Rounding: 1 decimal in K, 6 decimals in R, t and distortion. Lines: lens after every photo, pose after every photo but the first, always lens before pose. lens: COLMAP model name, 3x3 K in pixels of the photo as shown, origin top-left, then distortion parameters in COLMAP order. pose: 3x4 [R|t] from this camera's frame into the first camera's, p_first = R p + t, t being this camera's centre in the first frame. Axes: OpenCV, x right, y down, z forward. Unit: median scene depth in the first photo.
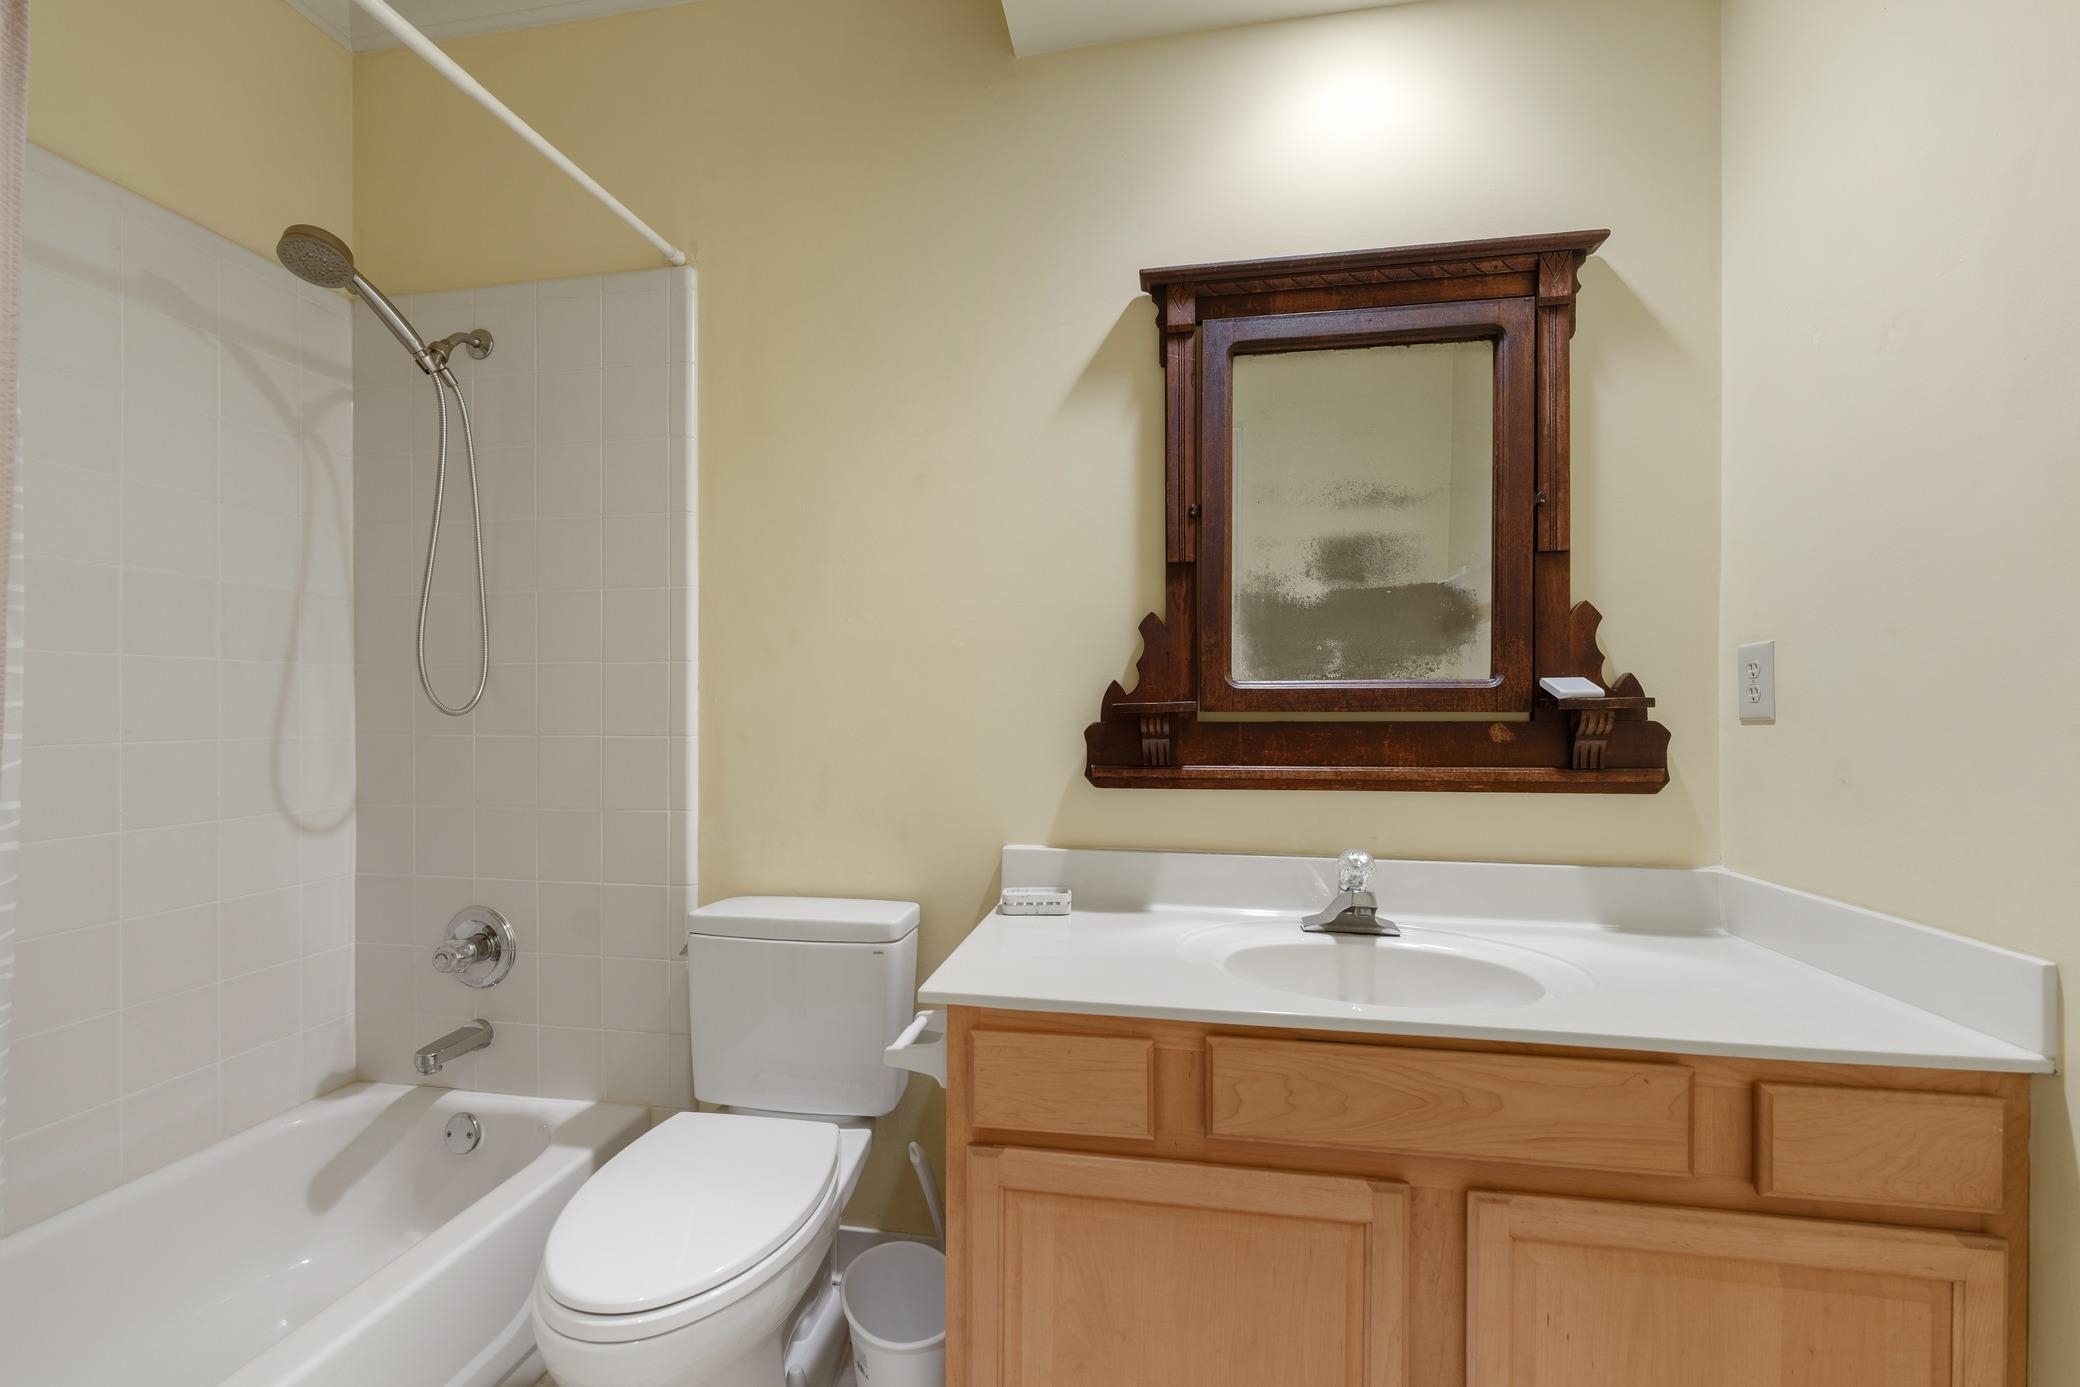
lens RADIAL K [[842.6, 0, 1041.8], [0, 842.6, 698.5], [0, 0, 1]] dist [-0.003675, -0.000122]
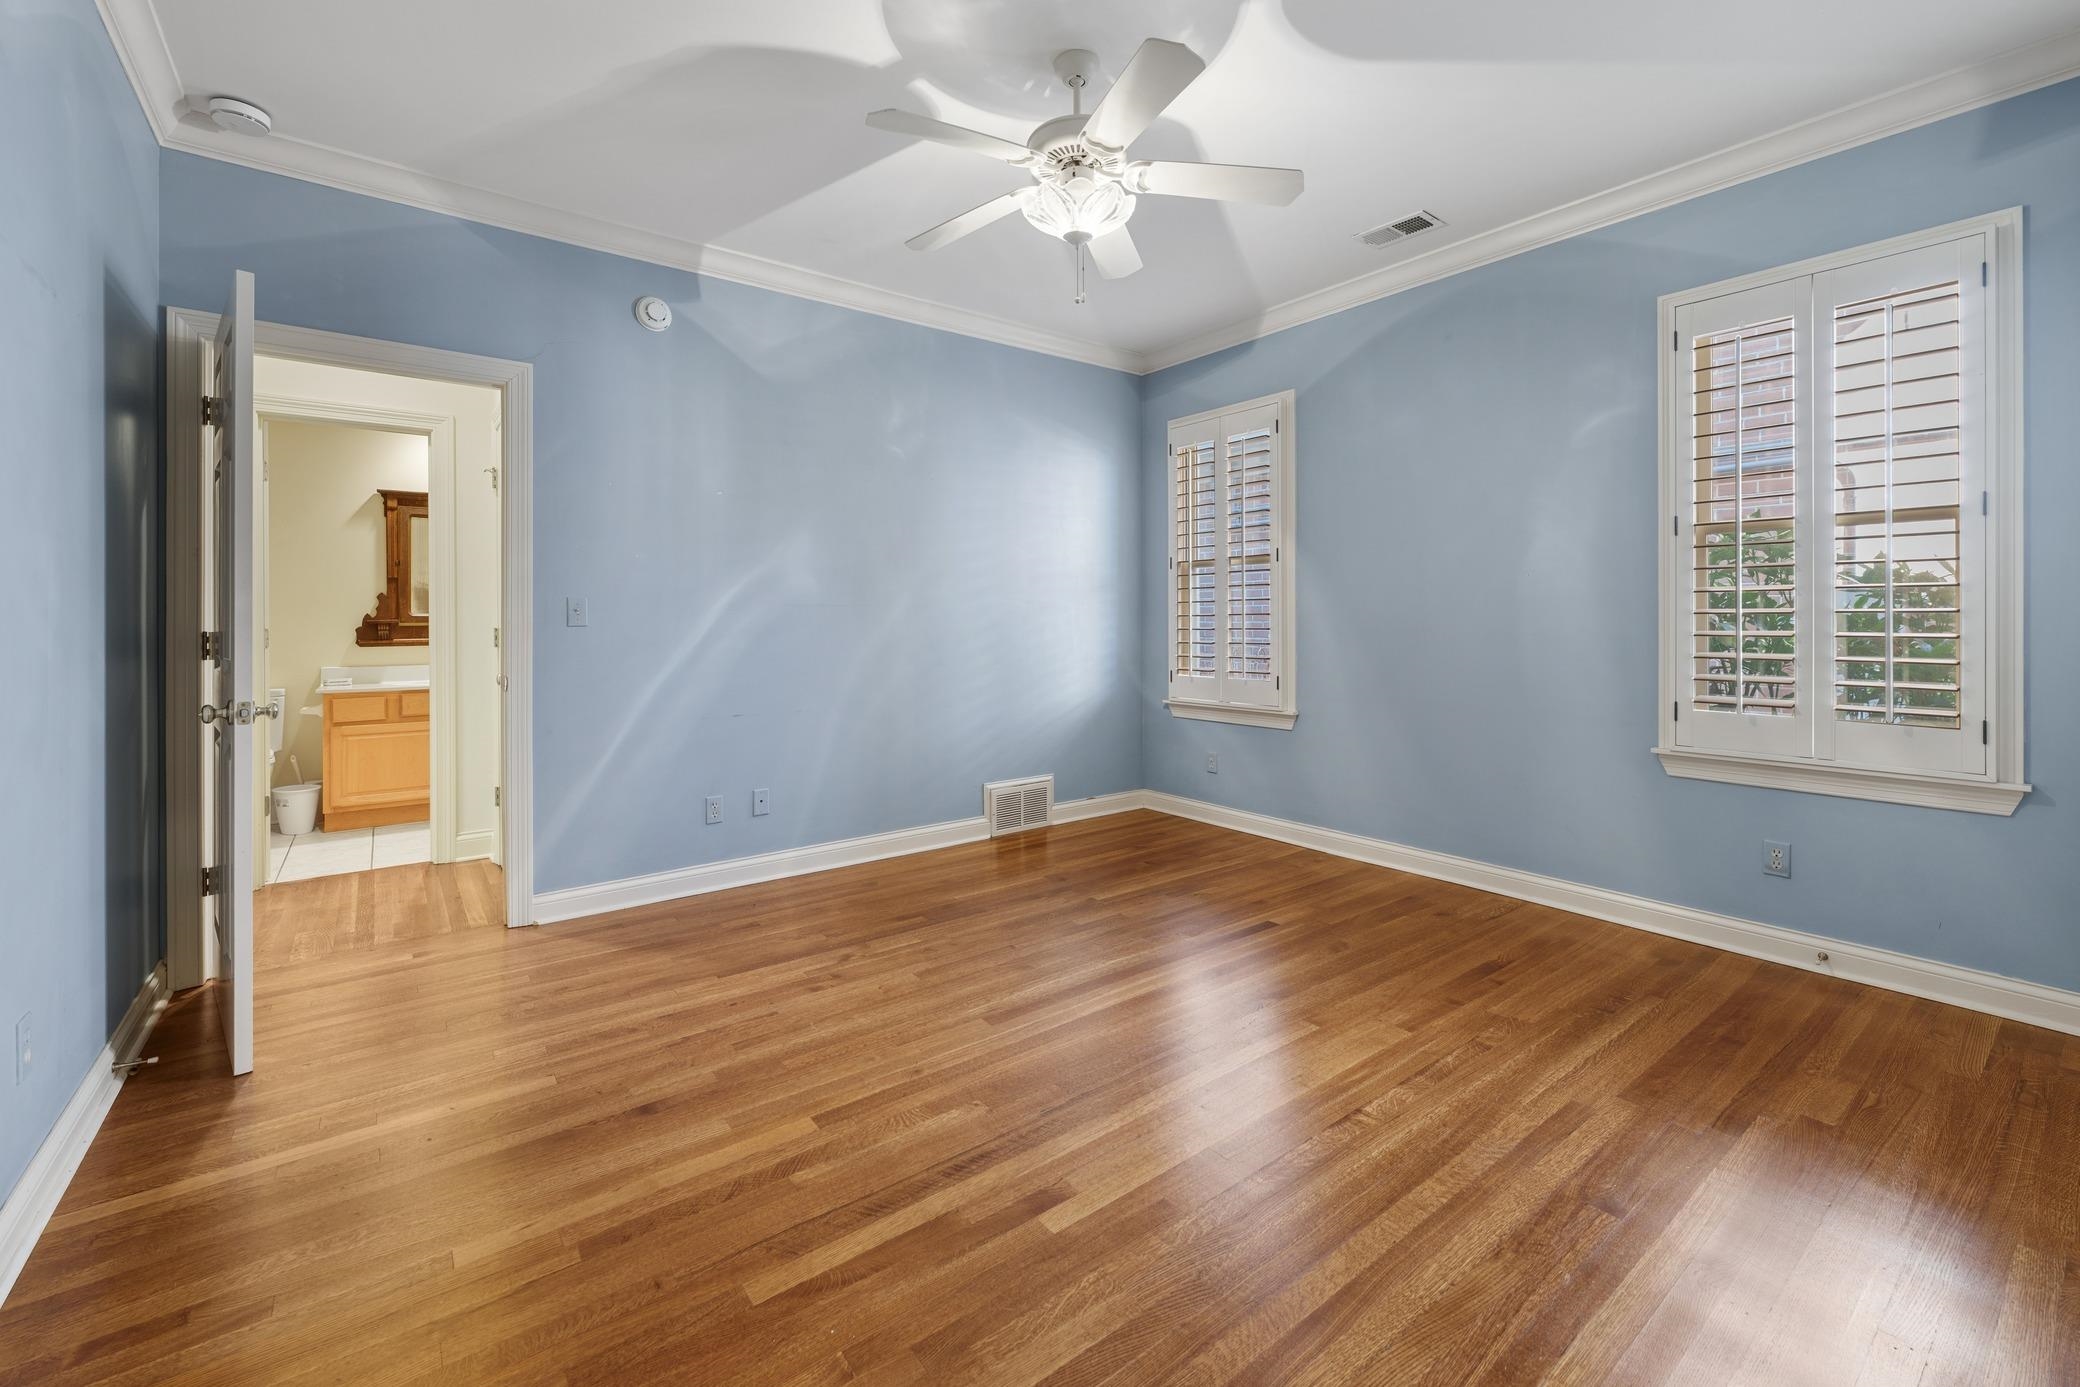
lens RADIAL K [[842.6, 0, 1015.7], [0, 842.6, 619.3], [0, 0, 1]] dist [-0.003675, -0.000122]
pose [[0.690608, -0.002299, 0.723226, -0.536924], [0.002565, 0.999996, 0.000729, 0.005631], [-0.723225, 0.001352, 0.690611, -3.073486]]
